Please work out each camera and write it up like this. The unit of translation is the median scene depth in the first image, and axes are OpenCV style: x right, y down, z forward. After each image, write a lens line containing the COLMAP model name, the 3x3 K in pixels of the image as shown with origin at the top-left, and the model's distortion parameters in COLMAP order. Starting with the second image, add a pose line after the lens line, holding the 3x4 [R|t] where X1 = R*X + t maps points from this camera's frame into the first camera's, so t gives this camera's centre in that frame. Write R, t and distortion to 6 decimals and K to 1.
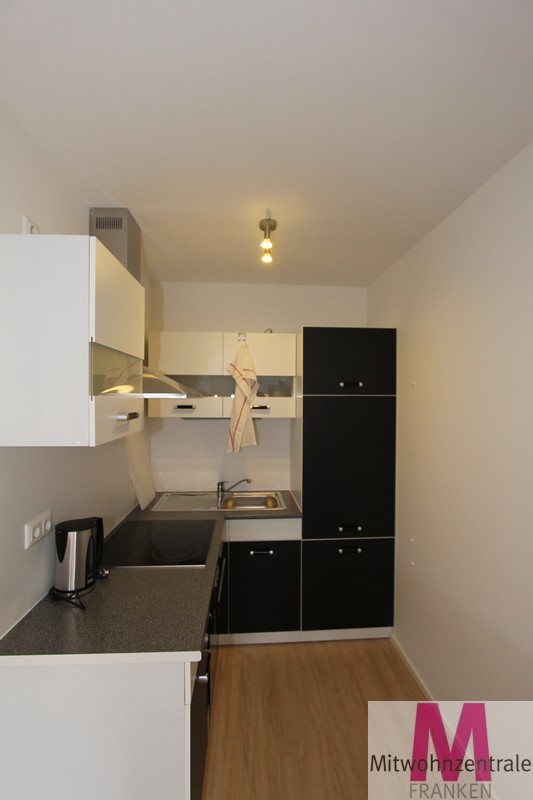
lens RADIAL K [[375.3, 0, 266.3], [0, 375.3, 393.9], [0, 0, 1]] dist [0.001004, -0.000137]
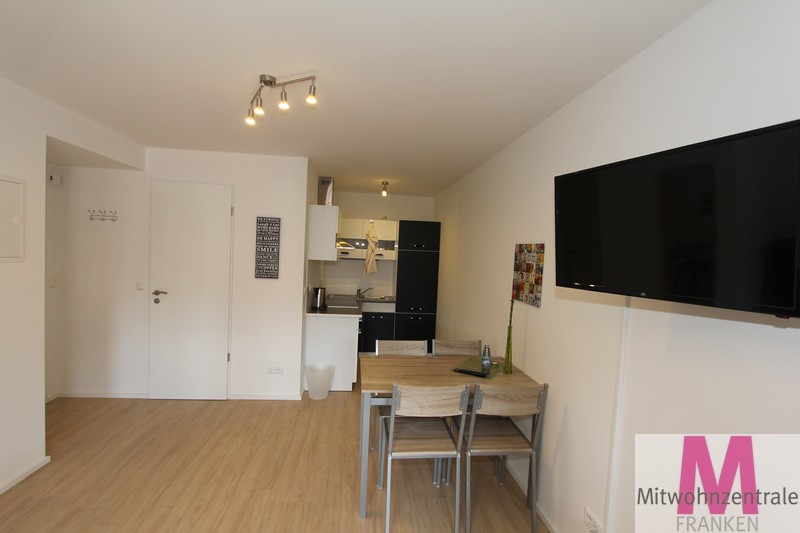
lens RADIAL K [[375.3, 0, 400.4], [0, 375.3, 269.8], [0, 0, 1]] dist [0.001004, -0.000137]
pose [[0.996813, 0.039803, 0.069129, -0.041772], [-0.042804, 0.998180, 0.042488, 0.026458], [-0.067312, -0.045312, 0.996703, -1.223906]]
